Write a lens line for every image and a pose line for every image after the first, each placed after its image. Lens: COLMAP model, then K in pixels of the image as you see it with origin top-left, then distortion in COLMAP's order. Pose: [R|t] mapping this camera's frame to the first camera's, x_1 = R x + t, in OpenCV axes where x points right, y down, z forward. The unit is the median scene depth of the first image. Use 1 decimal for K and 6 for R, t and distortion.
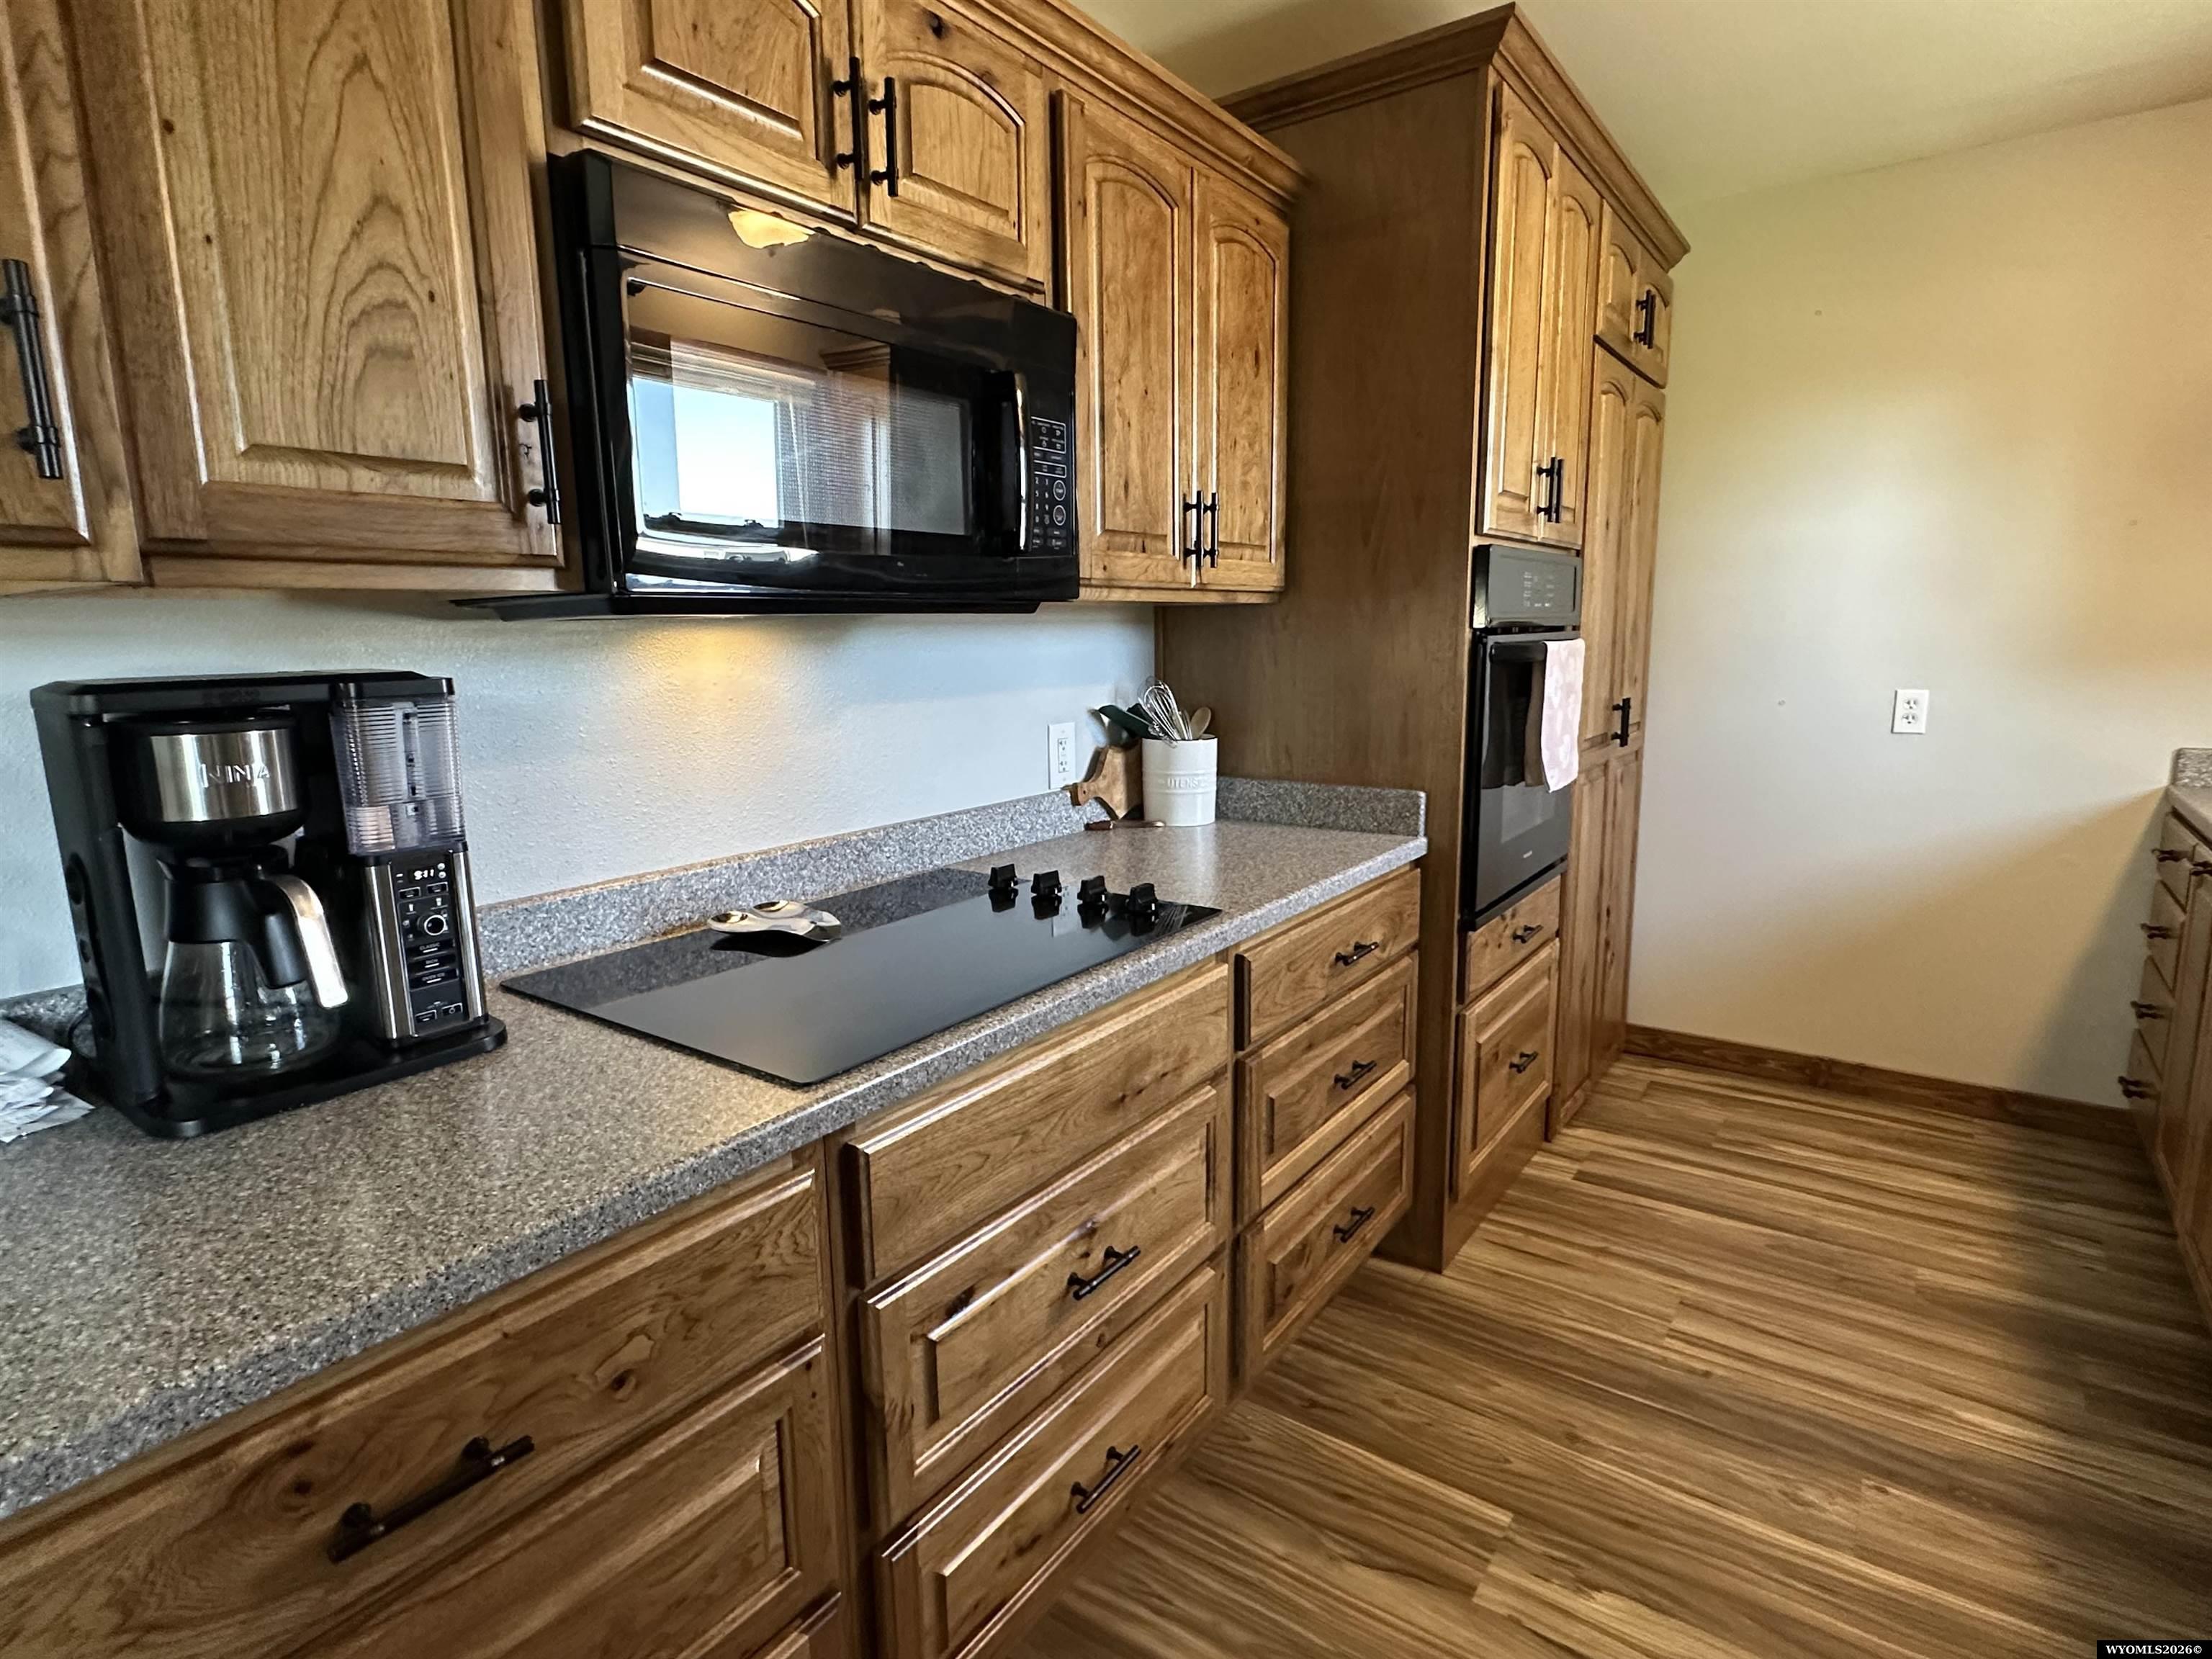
lens RADIAL K [[1172.0, 0, 1100.8], [0, 1172.0, 824.6], [0, 0, 1]] dist [0.003483, 0.000346]
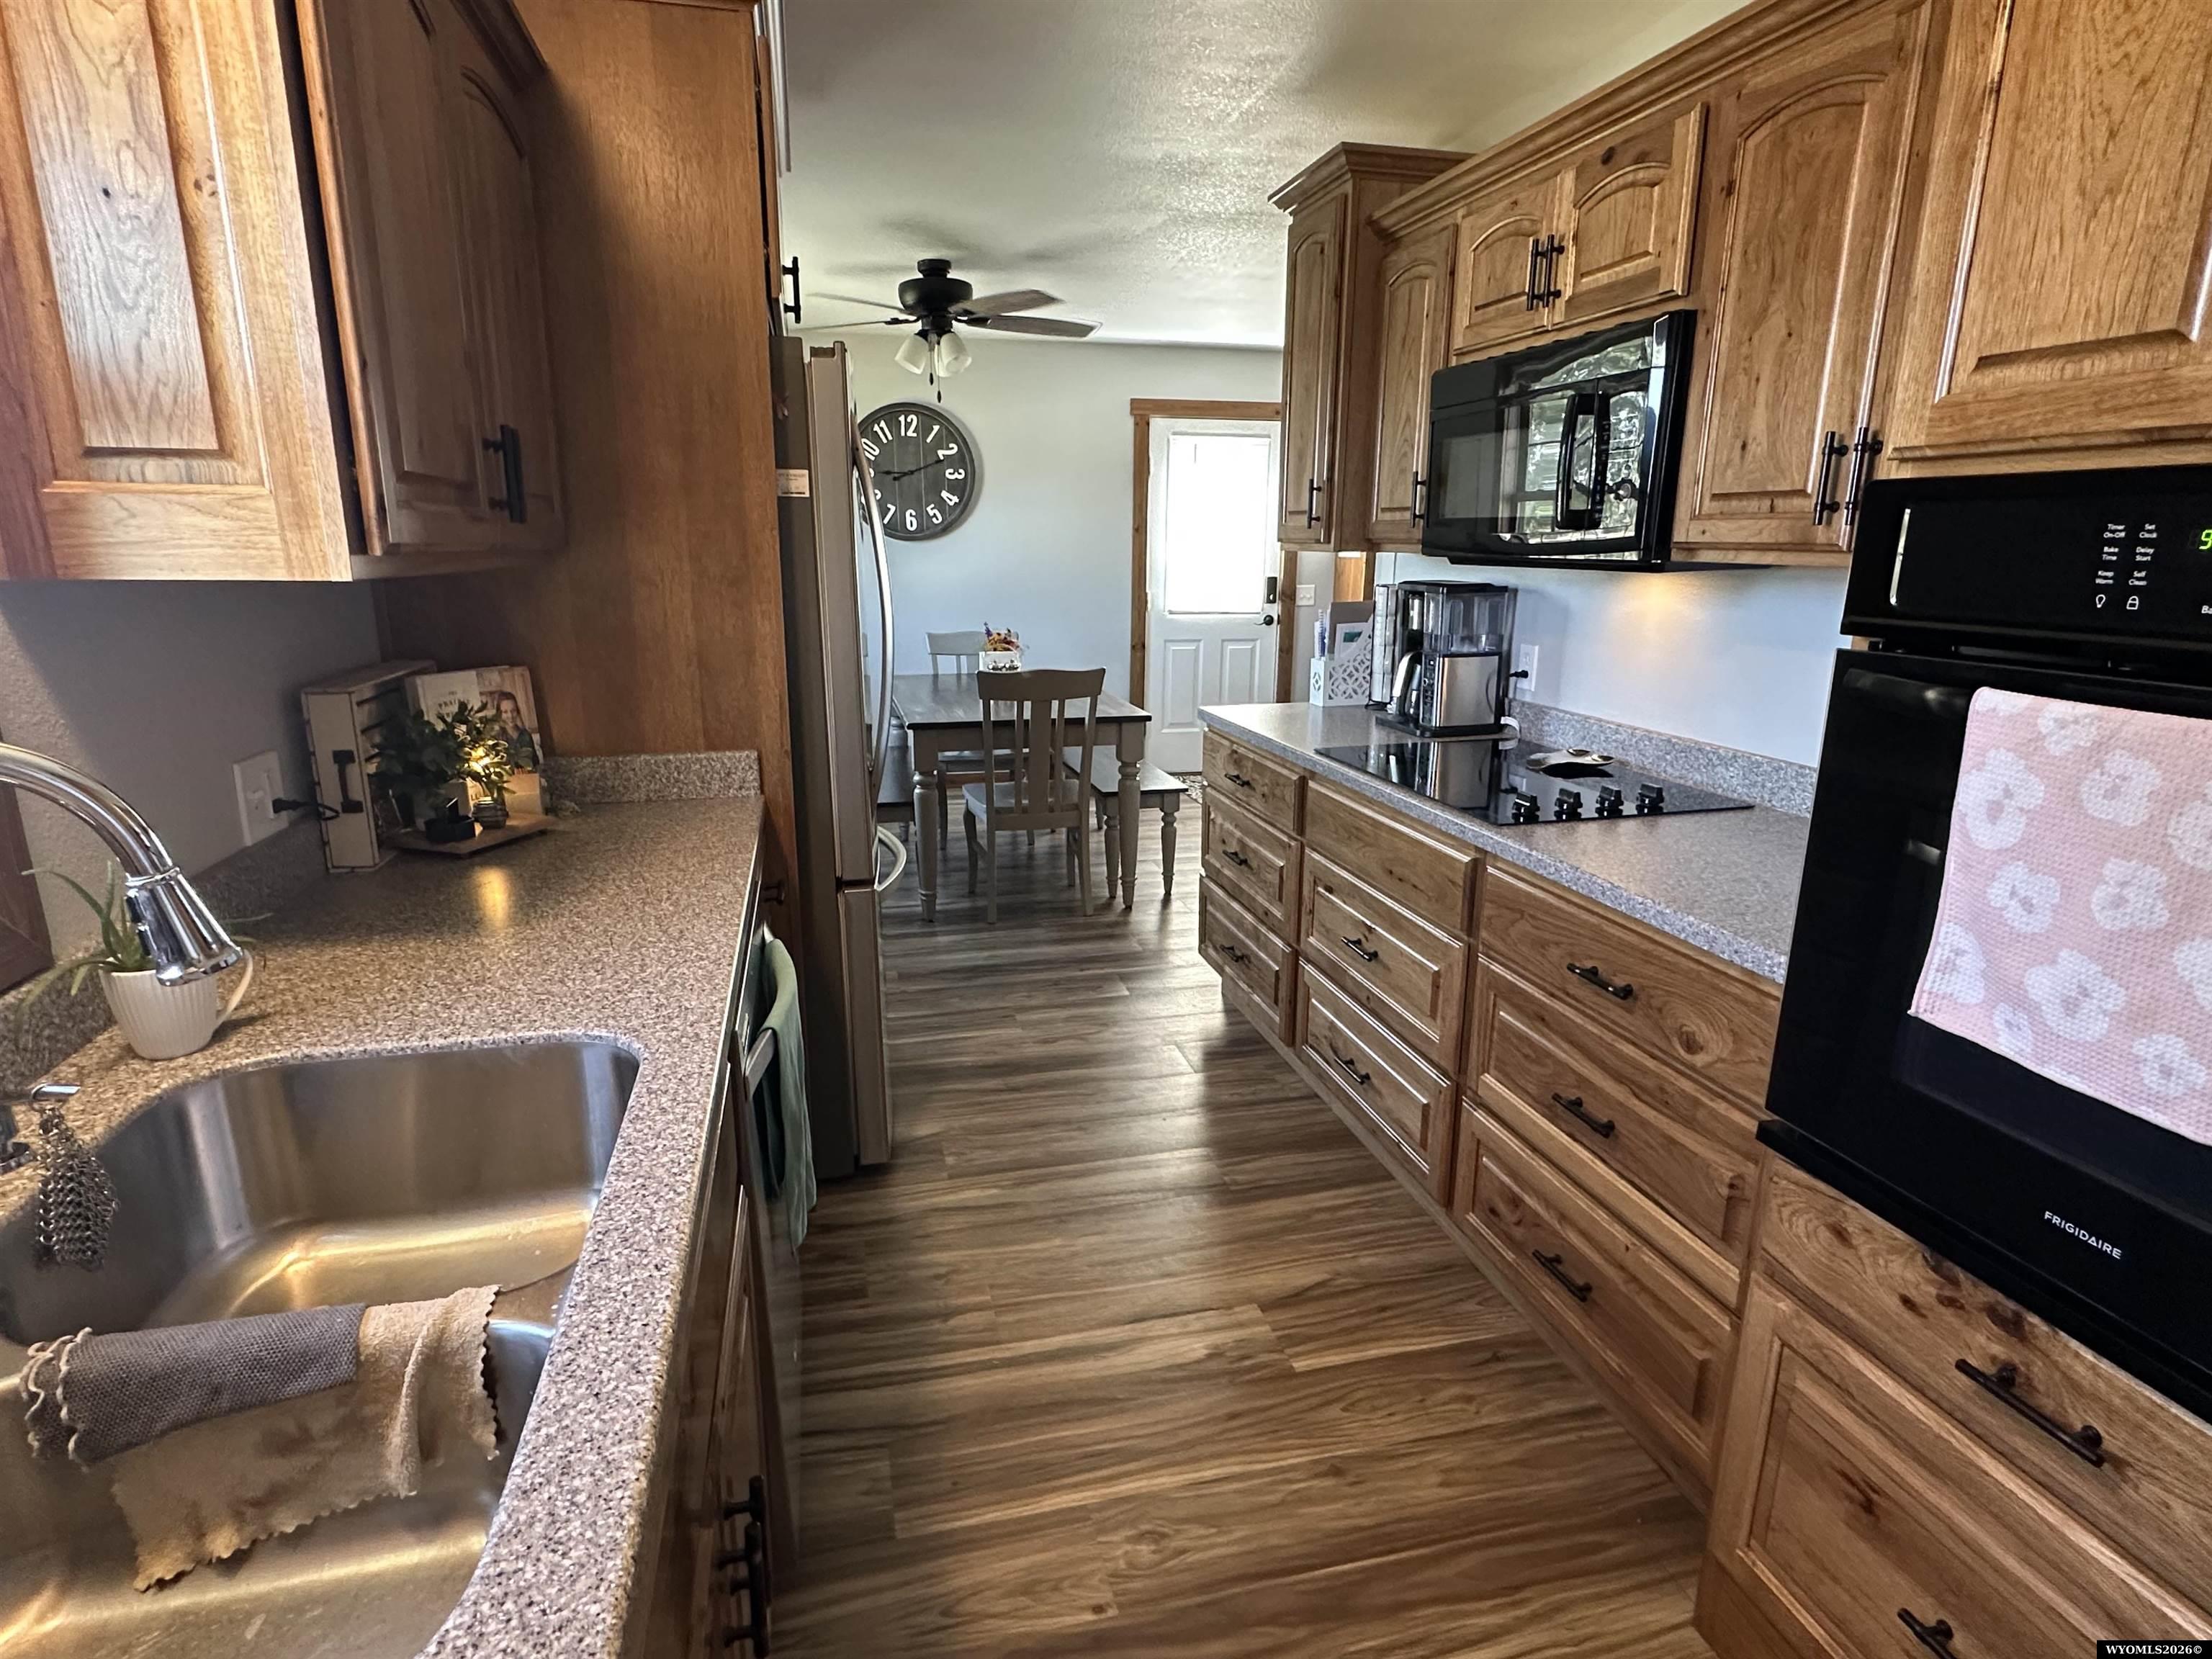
lens RADIAL K [[1172.0, 0, 1101.1], [0, 1172.0, 828.2], [0, 0, 1]] dist [0.003483, 0.000346]
pose [[-0.648278, 0.193711, -0.736350, 1.217850], [-0.126858, 0.926099, 0.355314, -0.290603], [0.750761, 0.323754, -0.575796, 1.342716]]
